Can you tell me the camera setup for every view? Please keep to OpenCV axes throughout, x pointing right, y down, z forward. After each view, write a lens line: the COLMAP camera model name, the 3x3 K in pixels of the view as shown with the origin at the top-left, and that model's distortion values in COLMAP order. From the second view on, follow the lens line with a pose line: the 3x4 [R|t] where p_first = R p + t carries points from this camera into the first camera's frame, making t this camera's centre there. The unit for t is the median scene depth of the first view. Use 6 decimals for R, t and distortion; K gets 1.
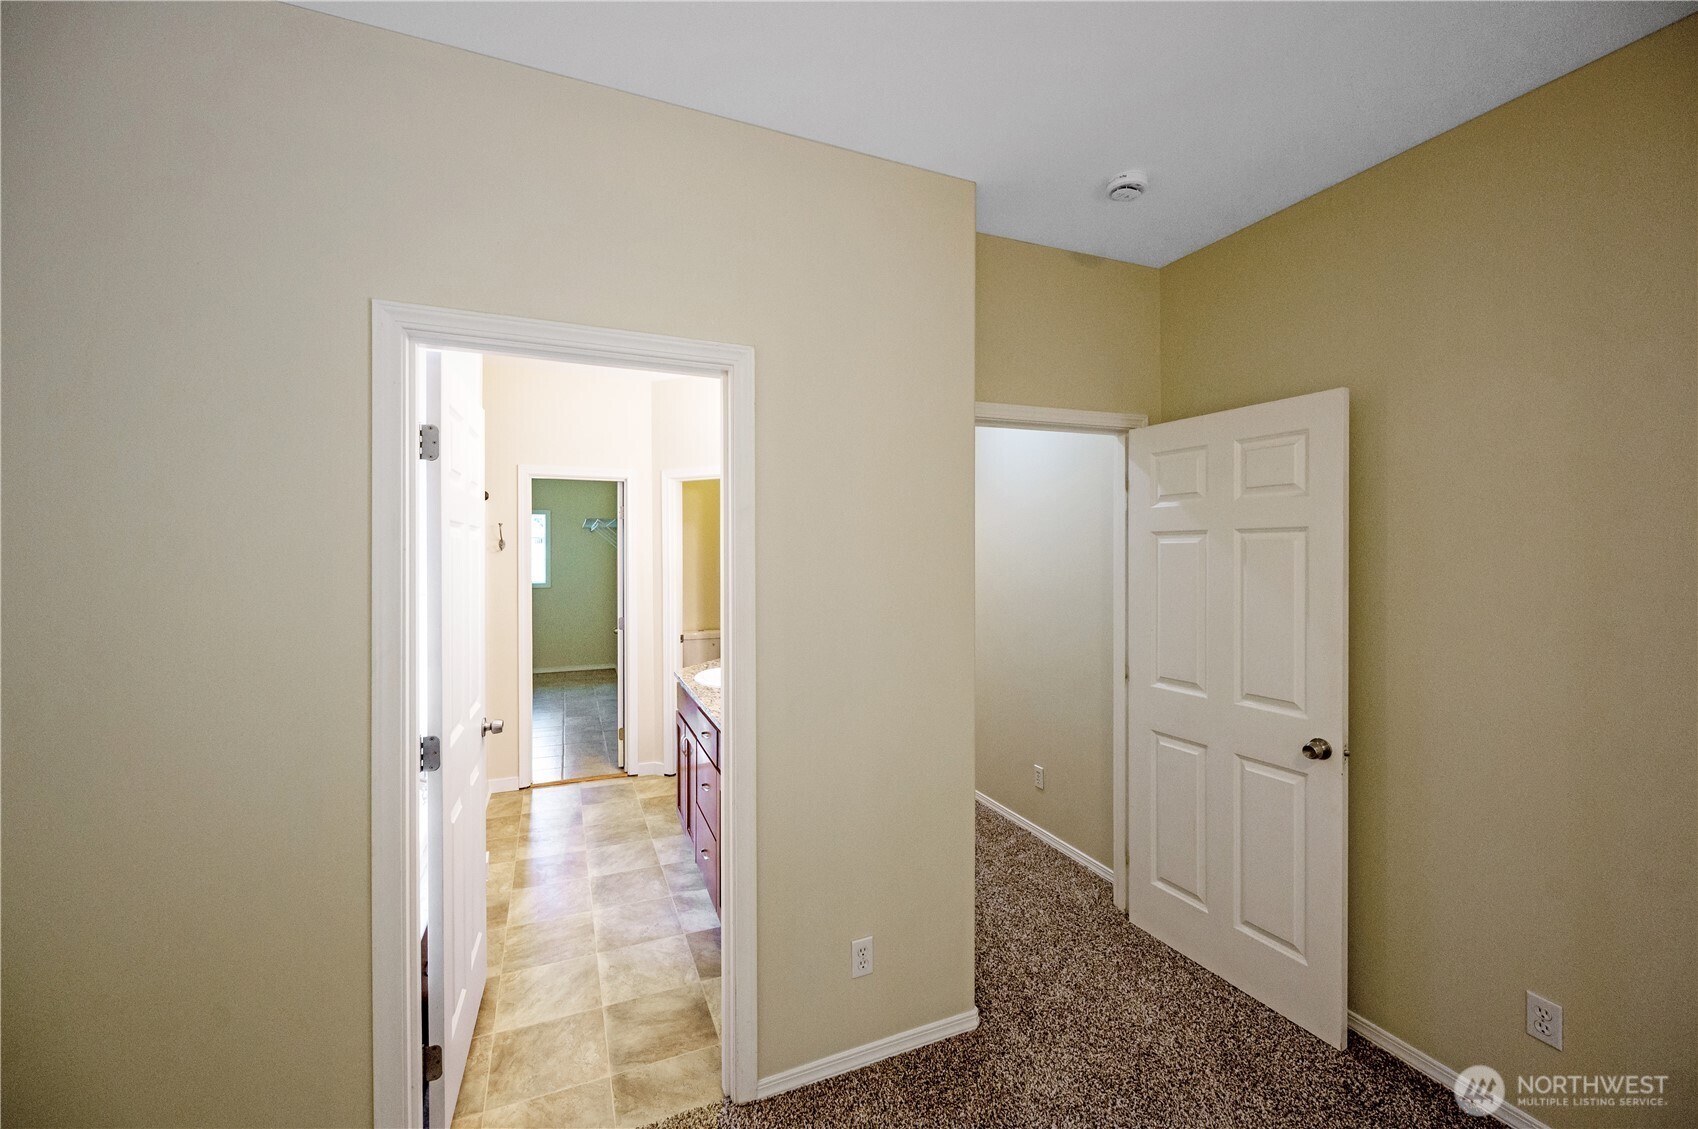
lens RADIAL K [[686.9, 0, 842.6], [0, 686.9, 553.5], [0, 0, 1]] dist [0.000858, 0.000022]
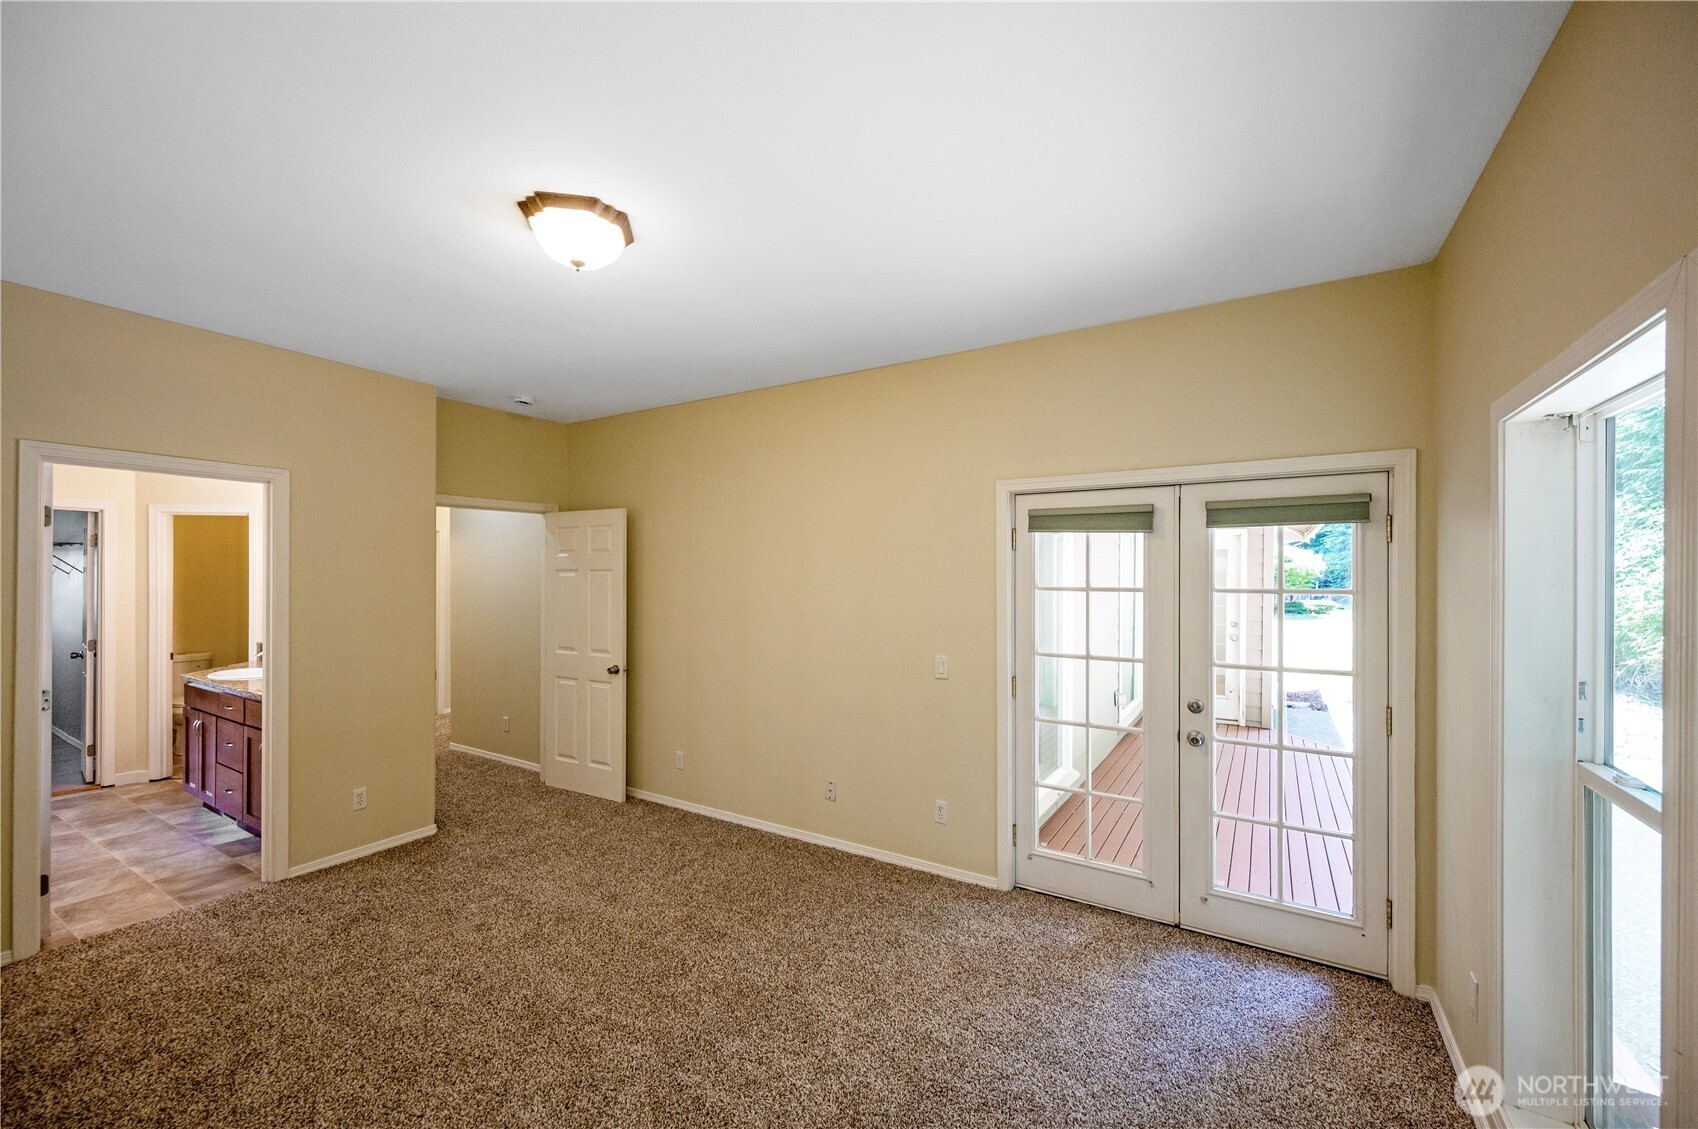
lens RADIAL K [[671.4, 0, 847.1], [0, 671.4, 574.3], [0, 0, 1]] dist [-0.002502, 0.000161]
pose [[0.807820, 0.006572, 0.589393, 0.015803], [-0.003487, 0.999974, -0.006372, -0.009610], [-0.589420, 0.003092, 0.807821, -0.941303]]
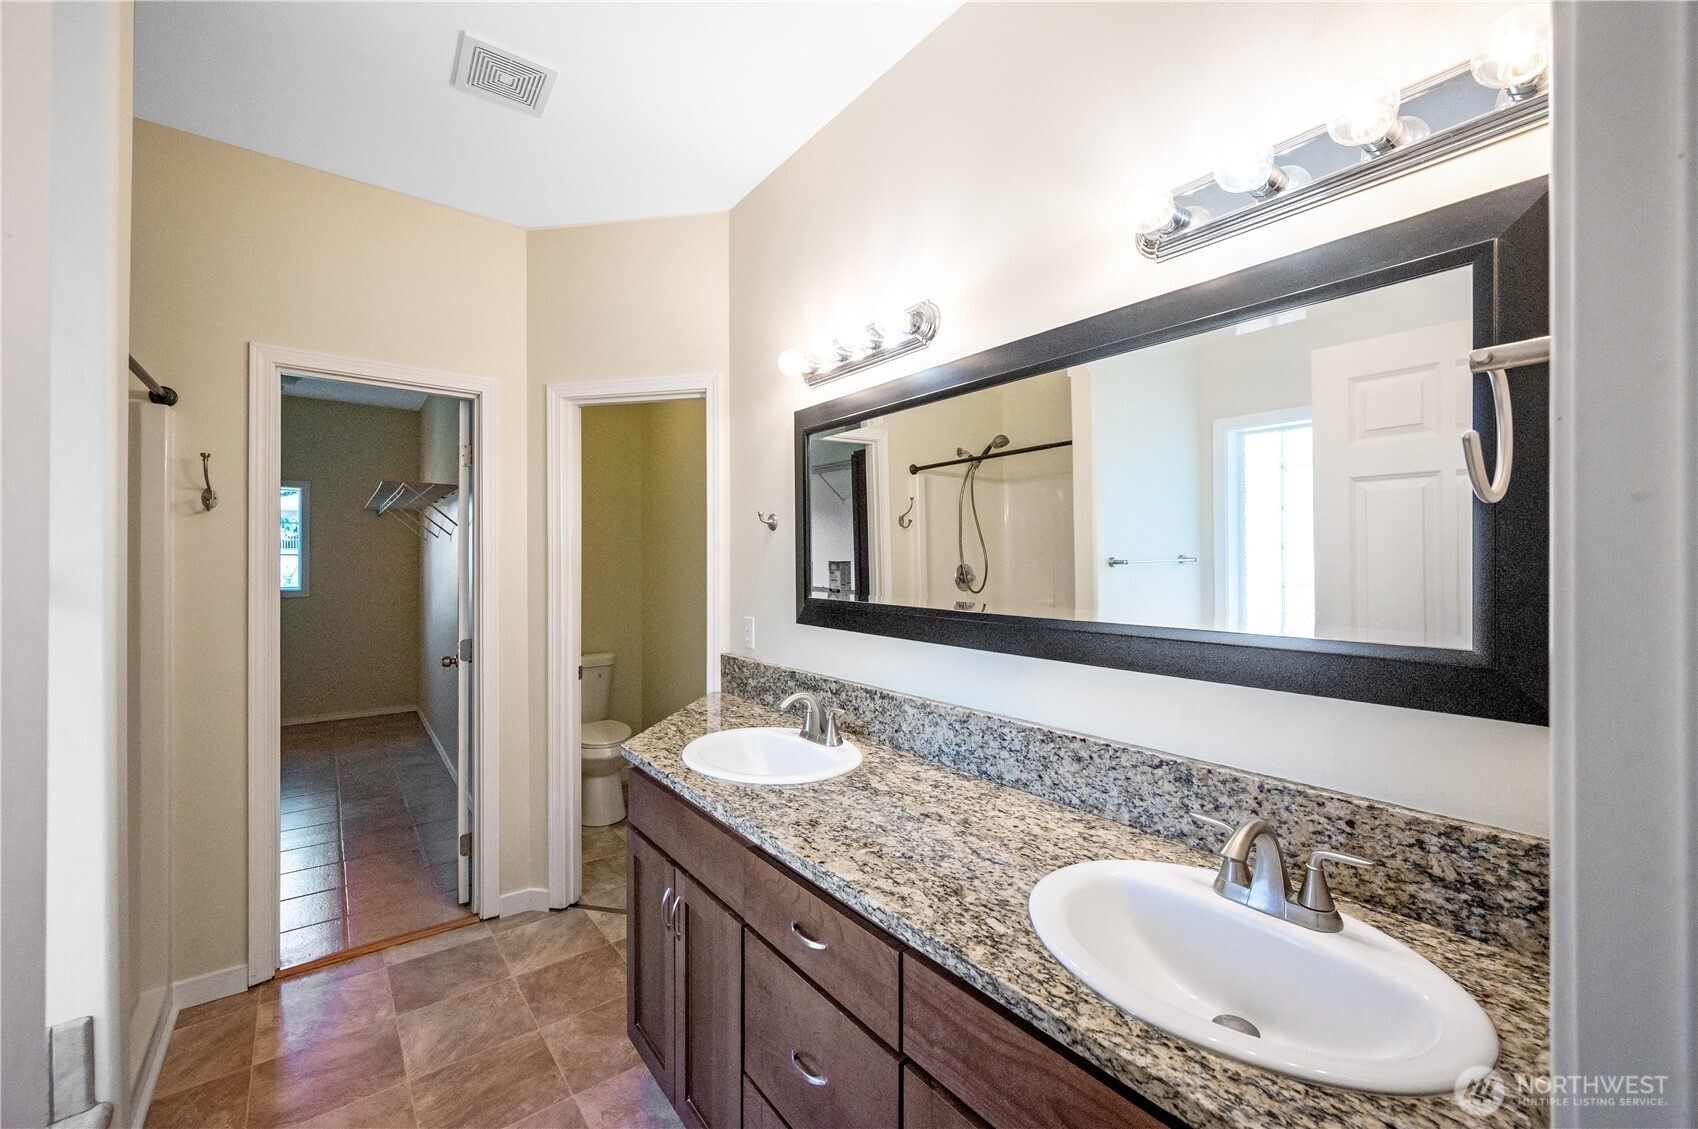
lens RADIAL K [[690.0, 0, 855.2], [0, 690.0, 569.3], [0, 0, 1]] dist [-0.001890, -0.000157]
pose [[0.963127, 0.004091, 0.269016, -0.302029], [-0.004233, 0.999991, -0.000052, 0.061009], [-0.269014, -0.001089, 0.963136, 0.663721]]
